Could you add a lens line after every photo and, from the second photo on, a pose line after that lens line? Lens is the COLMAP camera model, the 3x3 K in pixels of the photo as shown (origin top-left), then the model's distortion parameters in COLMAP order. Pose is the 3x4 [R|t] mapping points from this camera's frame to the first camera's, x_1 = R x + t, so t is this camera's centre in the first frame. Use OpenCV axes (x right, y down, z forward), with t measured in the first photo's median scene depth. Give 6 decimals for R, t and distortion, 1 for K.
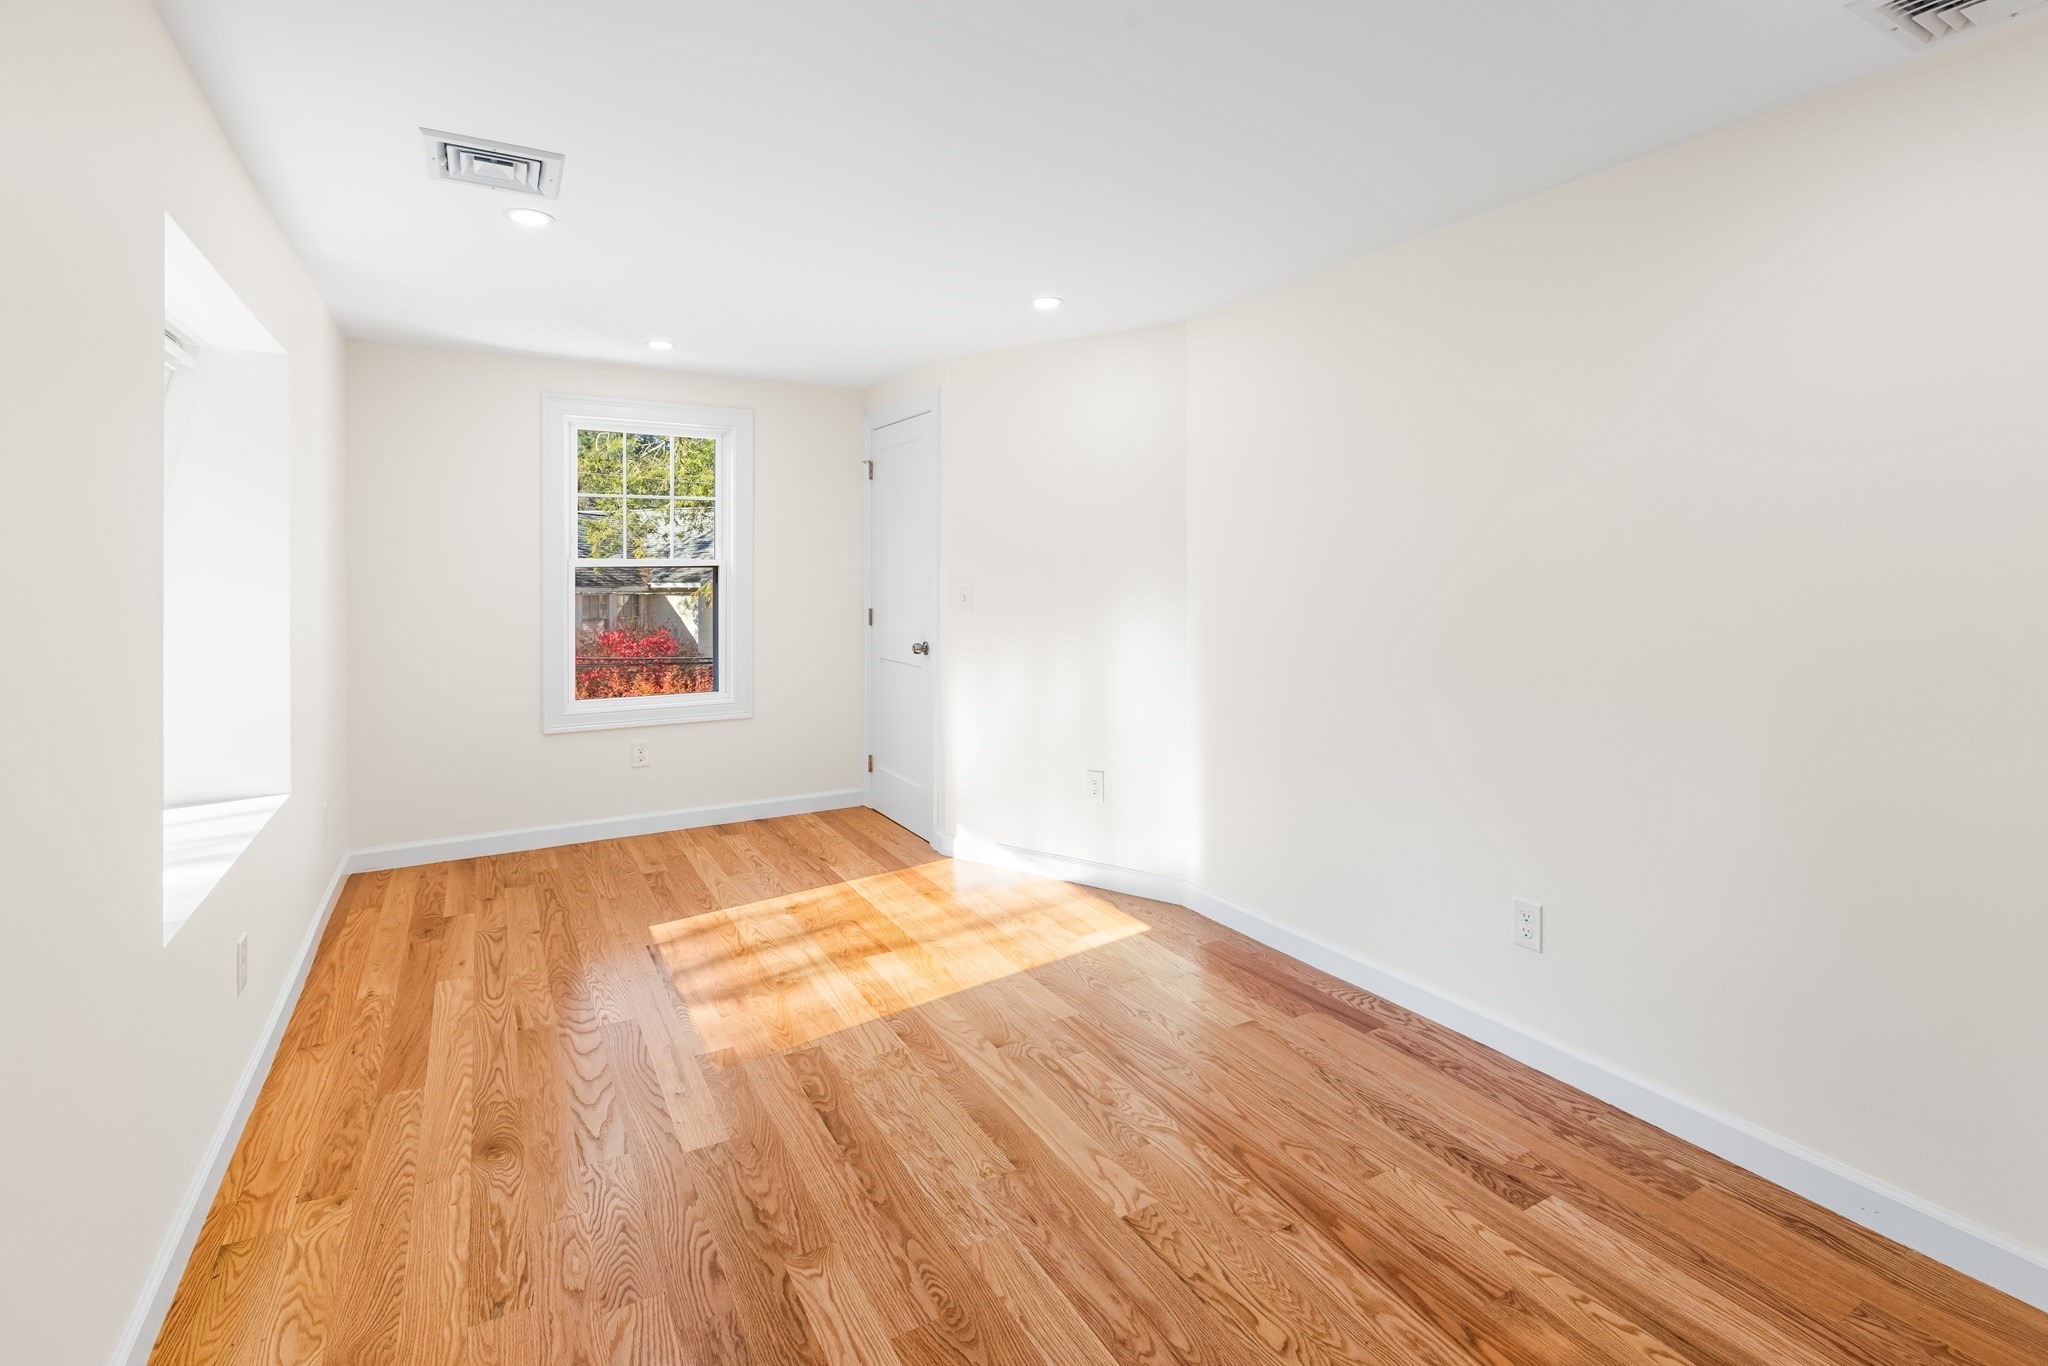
lens RADIAL K [[896.9, 0, 1024.0], [0, 896.9, 683.0], [0, 0, 1]] dist [0.000653, 0.000144]
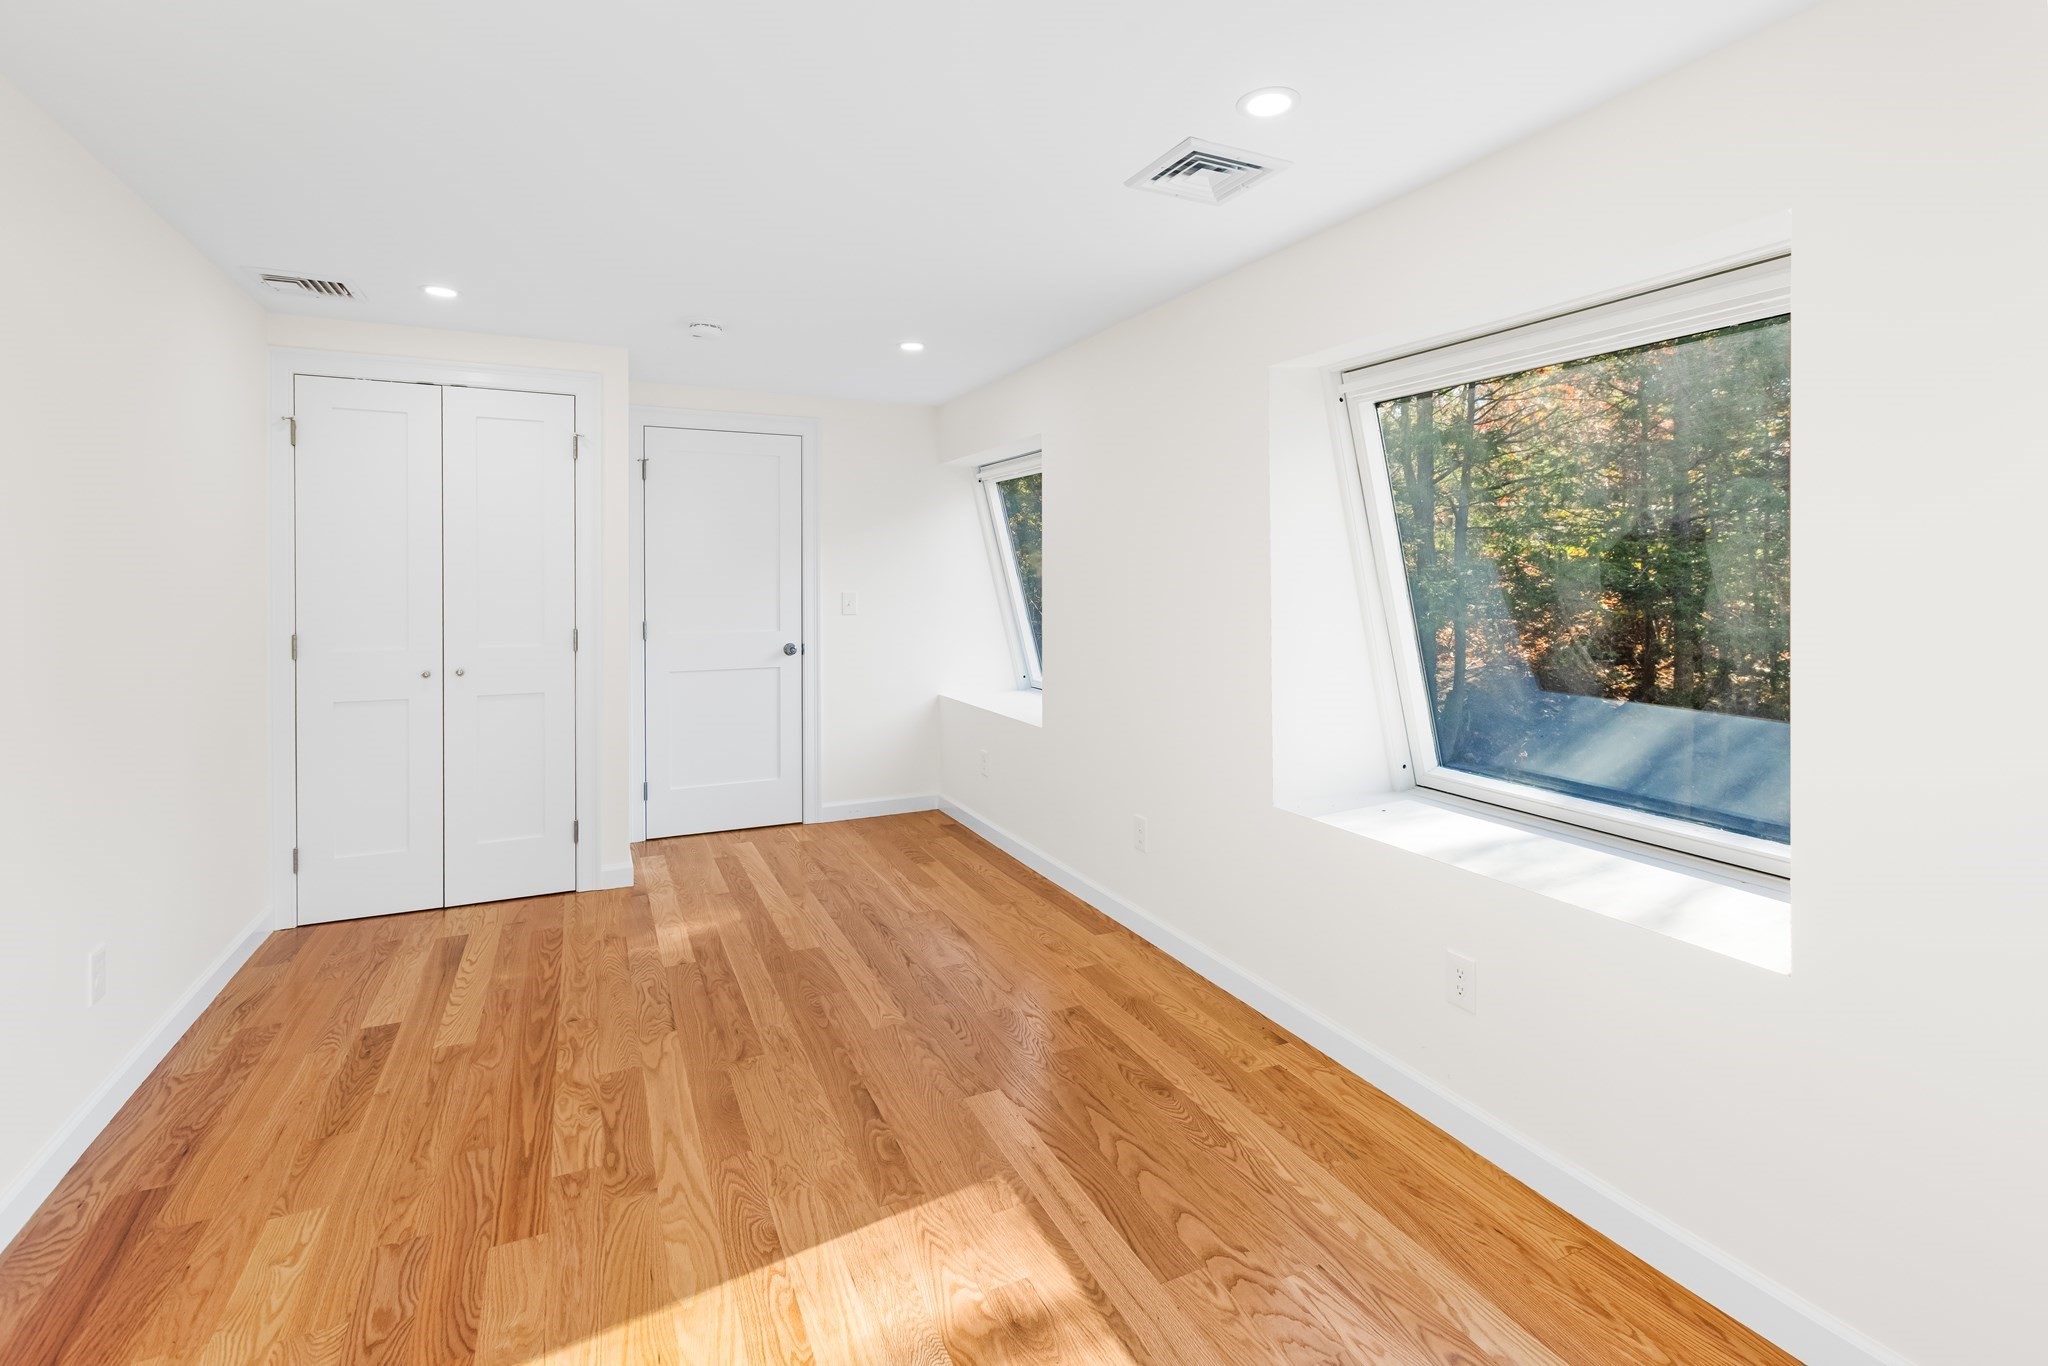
lens RADIAL K [[896.9, 0, 1024.0], [0, 896.9, 683.0], [0, 0, 1]] dist [0.000653, 0.000144]
pose [[-0.996626, -0.012421, 0.081134, -0.489443], [0.007763, 0.969788, 0.243824, -0.250998], [-0.081712, 0.243631, -0.966420, 1.949209]]
